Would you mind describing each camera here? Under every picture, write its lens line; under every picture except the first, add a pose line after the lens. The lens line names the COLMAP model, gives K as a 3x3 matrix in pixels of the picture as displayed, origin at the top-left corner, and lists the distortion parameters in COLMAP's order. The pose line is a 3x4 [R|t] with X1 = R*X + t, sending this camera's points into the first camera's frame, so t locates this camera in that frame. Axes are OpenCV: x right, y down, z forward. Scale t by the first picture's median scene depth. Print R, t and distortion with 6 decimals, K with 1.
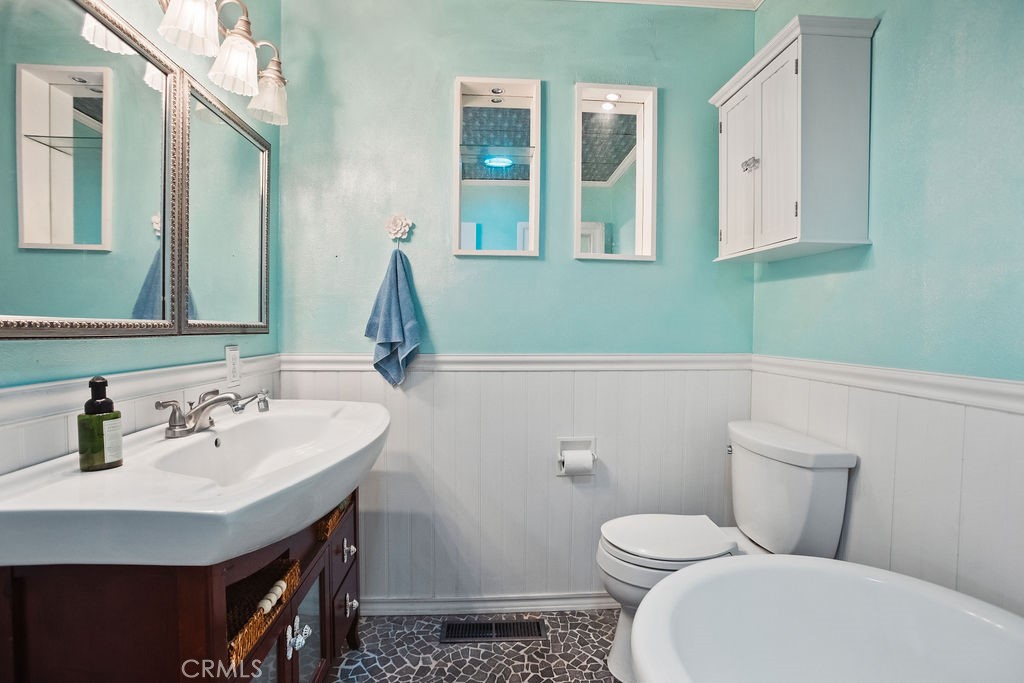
lens RADIAL K [[499.8, 0, 510.6], [0, 499.8, 335.9], [0, 0, 1]] dist [-0.083793, 0.029461]
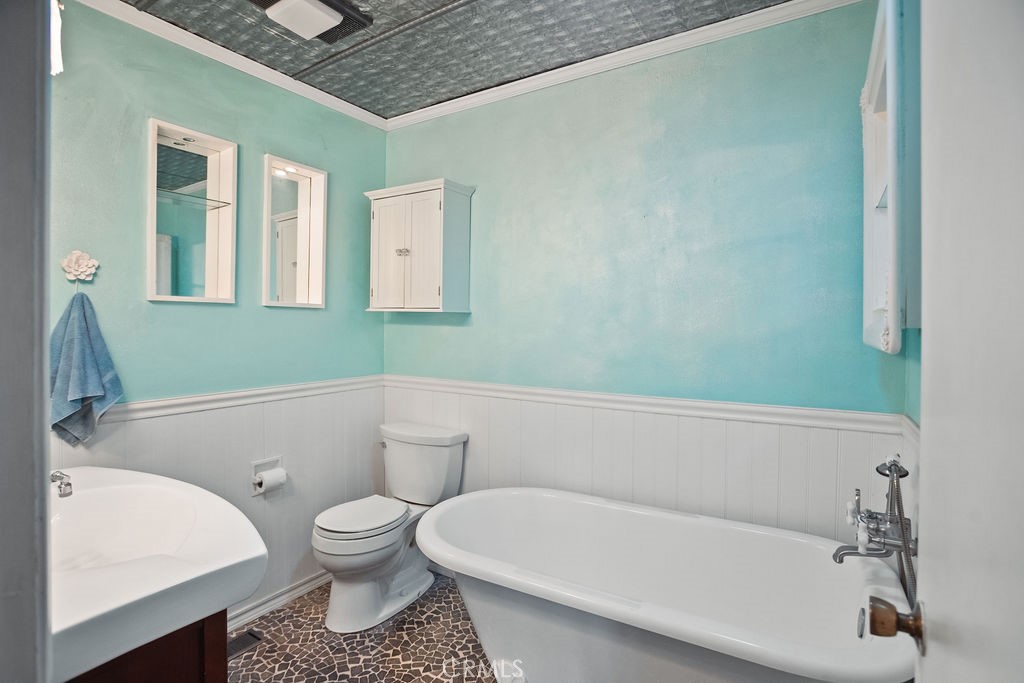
lens RADIAL K [[506.2, 0, 509.7], [0, 506.2, 311.6], [0, 0, 1]] dist [-0.082040, 0.030986]
pose [[0.586666, 0.010787, 0.809757, -0.485052], [0.018027, 0.999490, -0.026375, -0.102732], [-0.809628, 0.030071, 0.586172, -0.150366]]
